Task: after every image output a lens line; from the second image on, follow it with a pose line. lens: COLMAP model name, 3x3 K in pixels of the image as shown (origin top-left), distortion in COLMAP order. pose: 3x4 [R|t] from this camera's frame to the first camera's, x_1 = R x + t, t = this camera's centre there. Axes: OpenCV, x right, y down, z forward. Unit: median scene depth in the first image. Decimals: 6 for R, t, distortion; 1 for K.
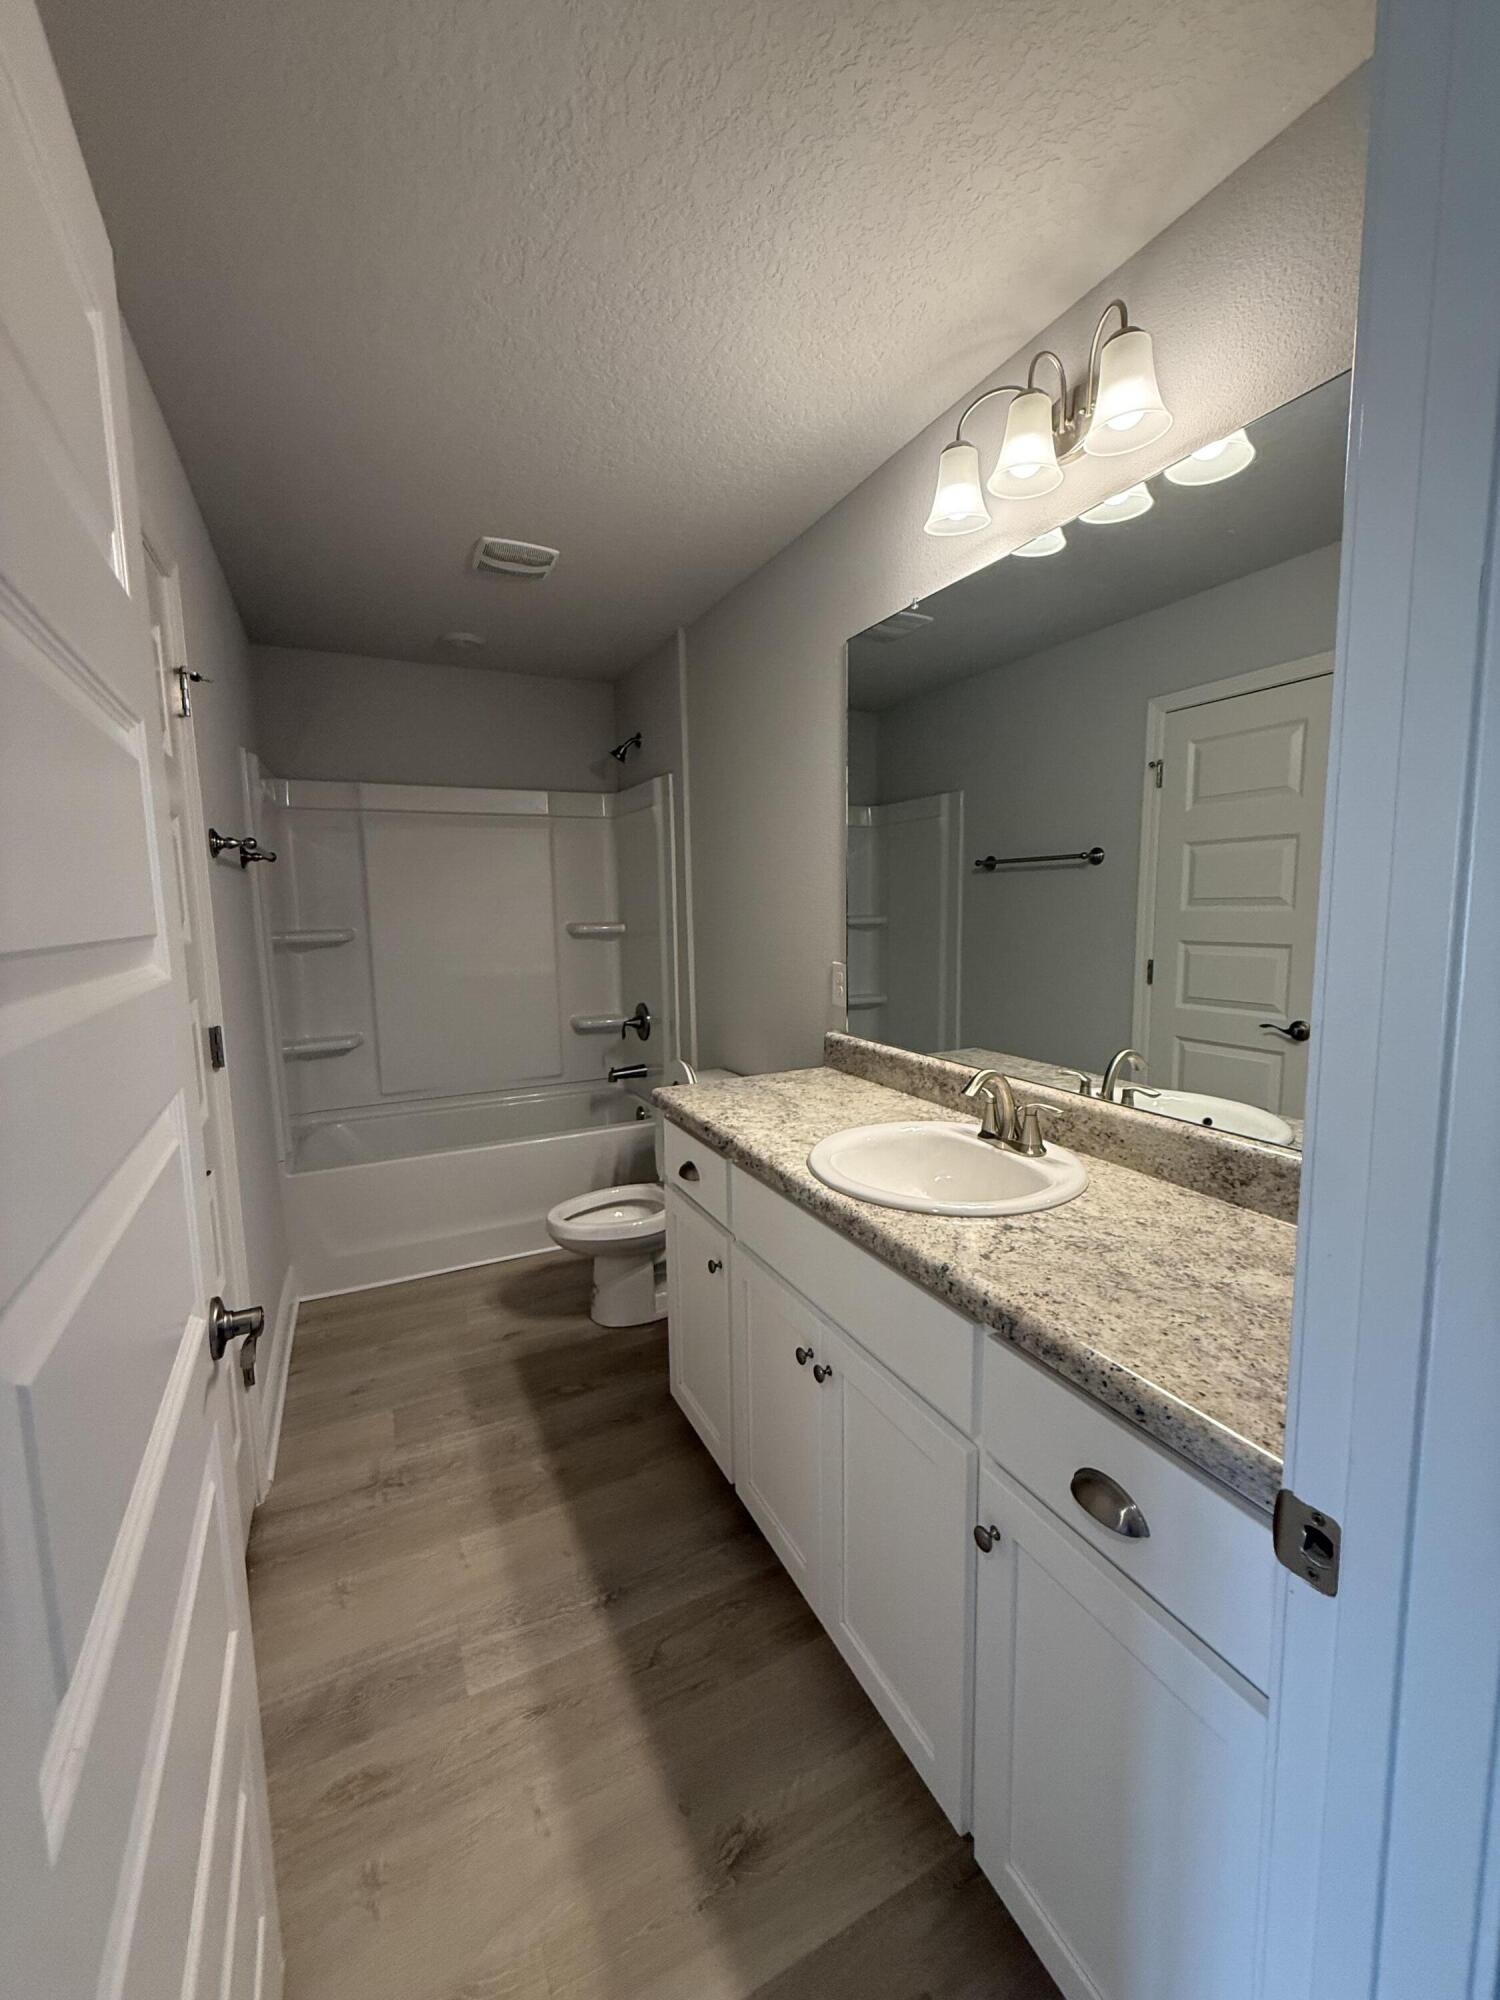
lens RADIAL K [[795.4, 0, 750.6], [0, 795.4, 1015.1], [0, 0, 1]] dist [0.000545, 0.000020]
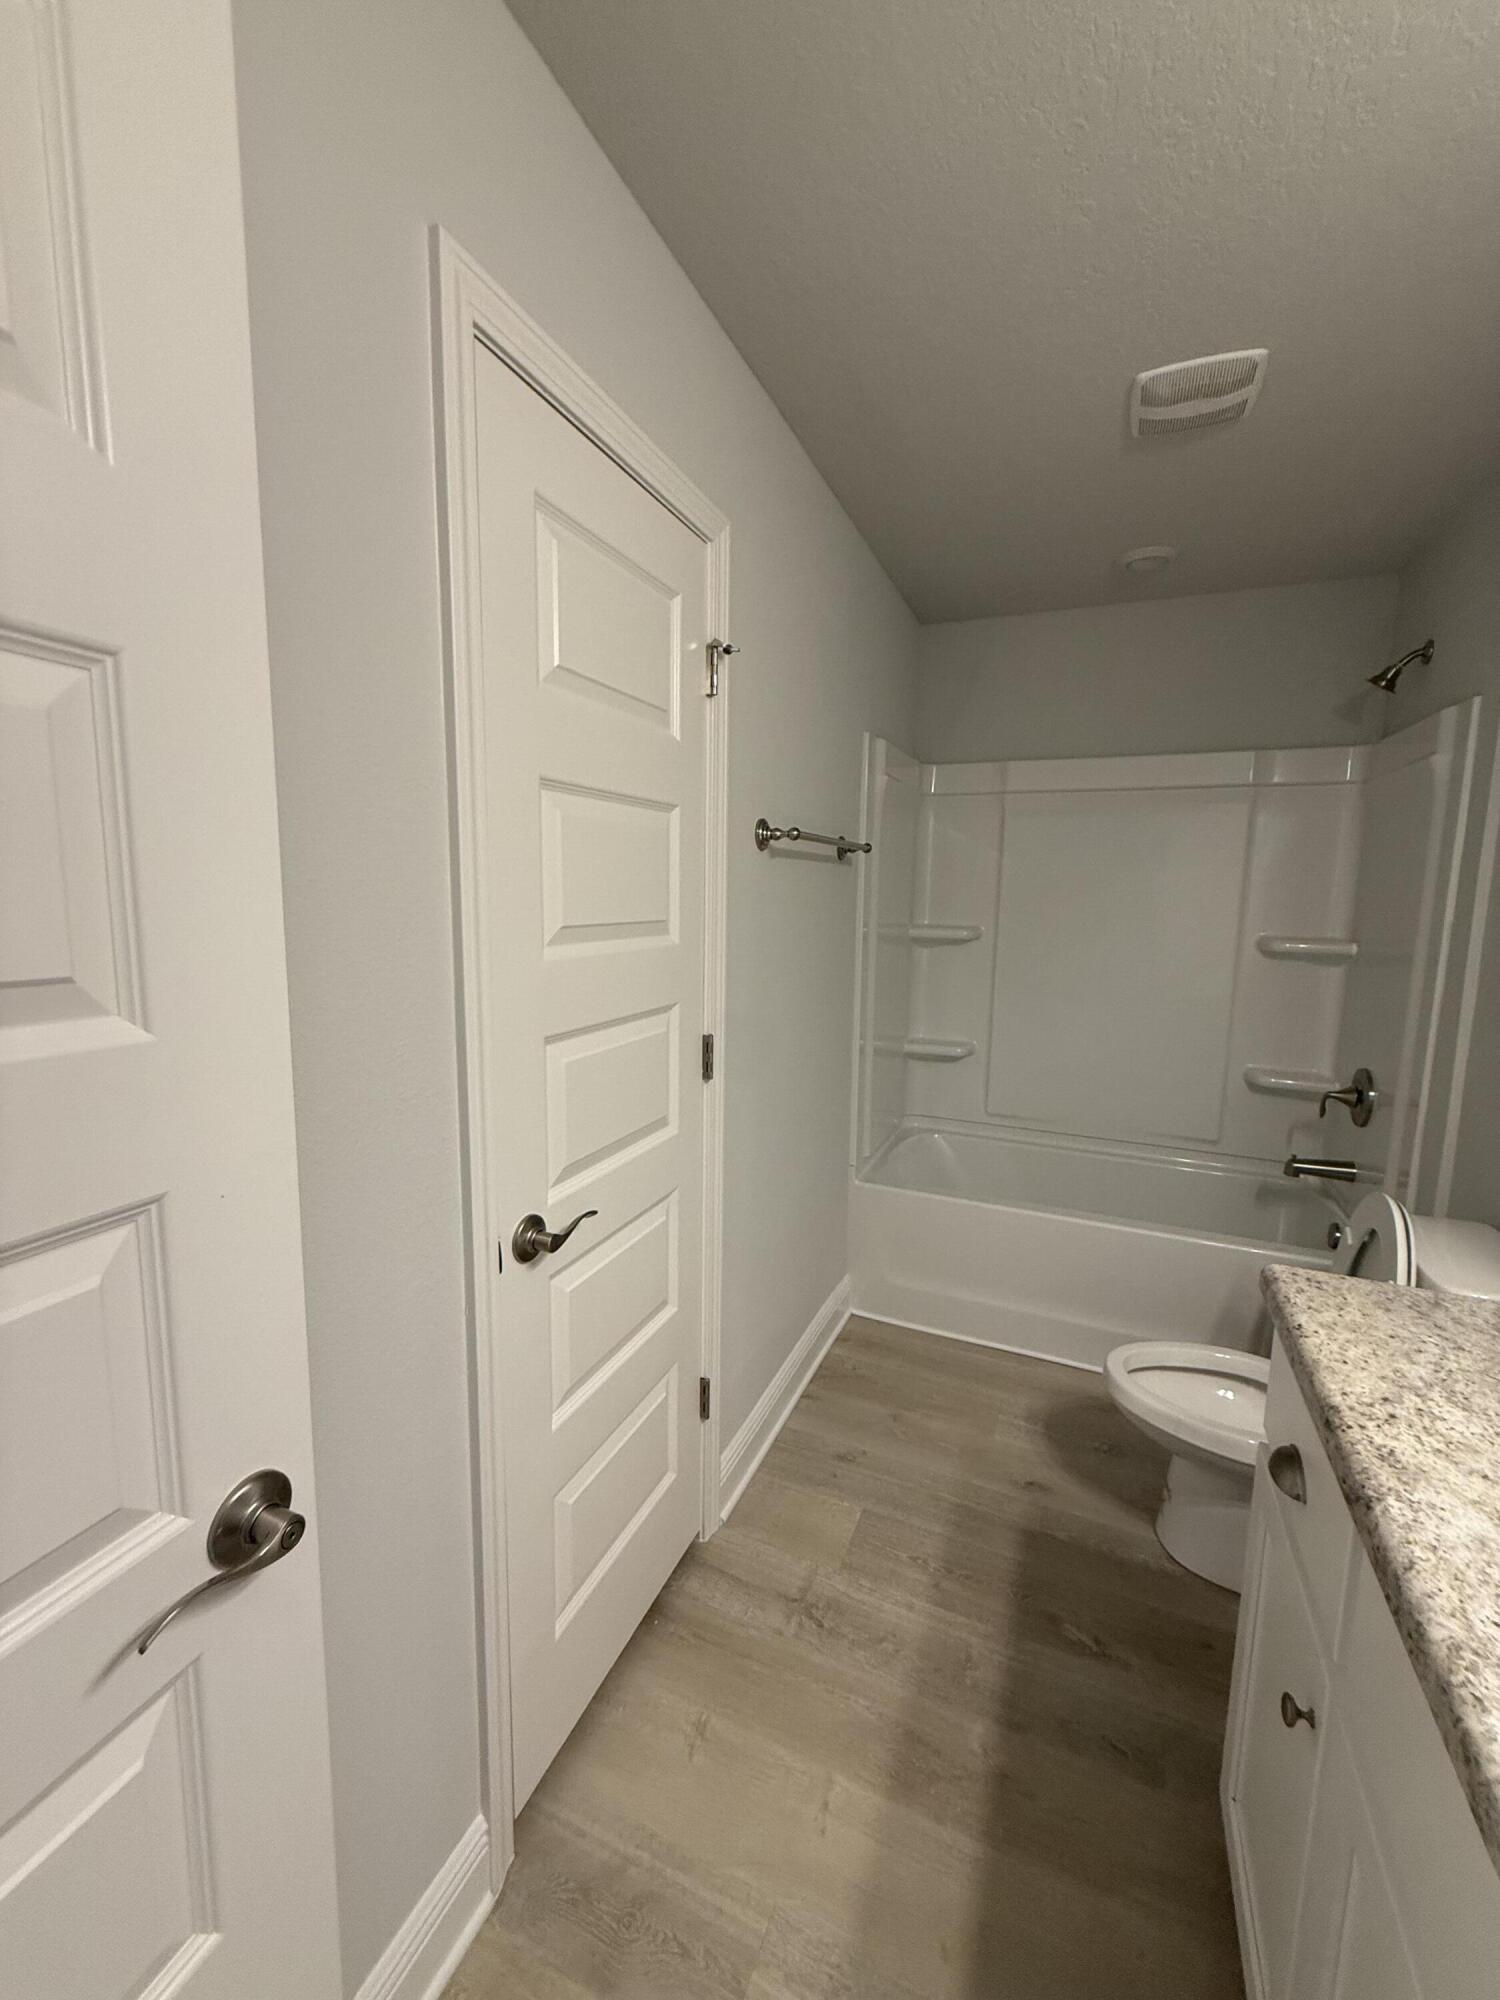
lens RADIAL K [[795.4, 0, 759.5], [0, 795.4, 998.4], [0, 0, 1]] dist [0.000545, 0.000020]
pose [[0.644920, 0.133811, -0.752445, 0.032573], [-0.136881, 0.988857, 0.058533, -0.058840], [0.751892, 0.065247, 0.656050, 0.291306]]
